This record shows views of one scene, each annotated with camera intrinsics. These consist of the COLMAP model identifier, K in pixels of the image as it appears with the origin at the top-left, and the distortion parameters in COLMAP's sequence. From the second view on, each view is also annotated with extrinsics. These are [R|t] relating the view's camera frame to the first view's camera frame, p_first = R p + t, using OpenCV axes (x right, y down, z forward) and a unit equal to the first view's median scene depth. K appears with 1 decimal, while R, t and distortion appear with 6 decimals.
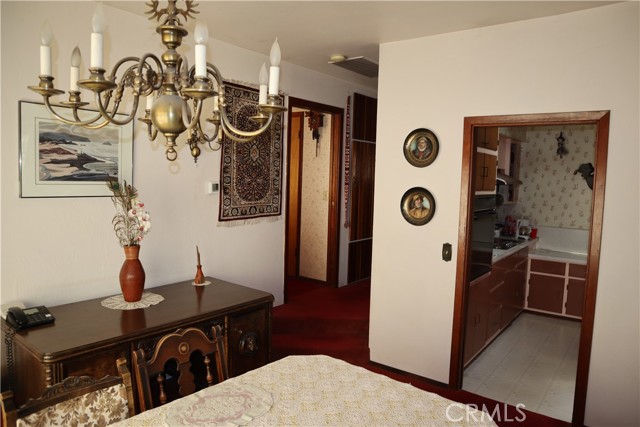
lens RADIAL K [[447.1, 0, 320.8], [0, 447.1, 212.8], [0, 0, 1]] dist [-0.121221, 0.078490]
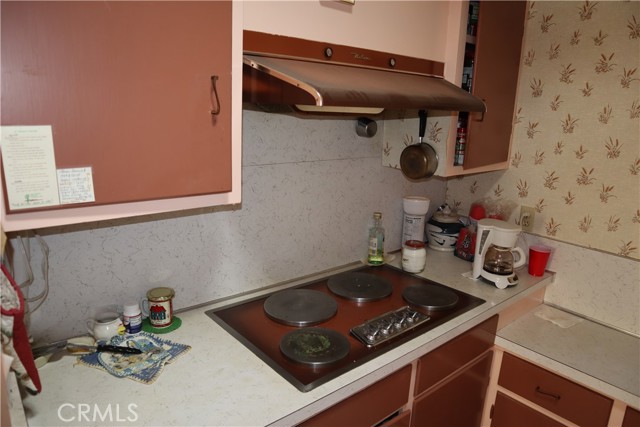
lens RADIAL K [[433.6, 0, 320.4], [0, 433.6, 216.6], [0, 0, 1]] dist [-0.054633, 0.003253]
pose [[0.979922, 0.062634, -0.189290, 0.385939], [-0.032627, 0.986953, 0.157668, -0.036111], [0.196696, -0.148326, 0.969180, 0.654021]]
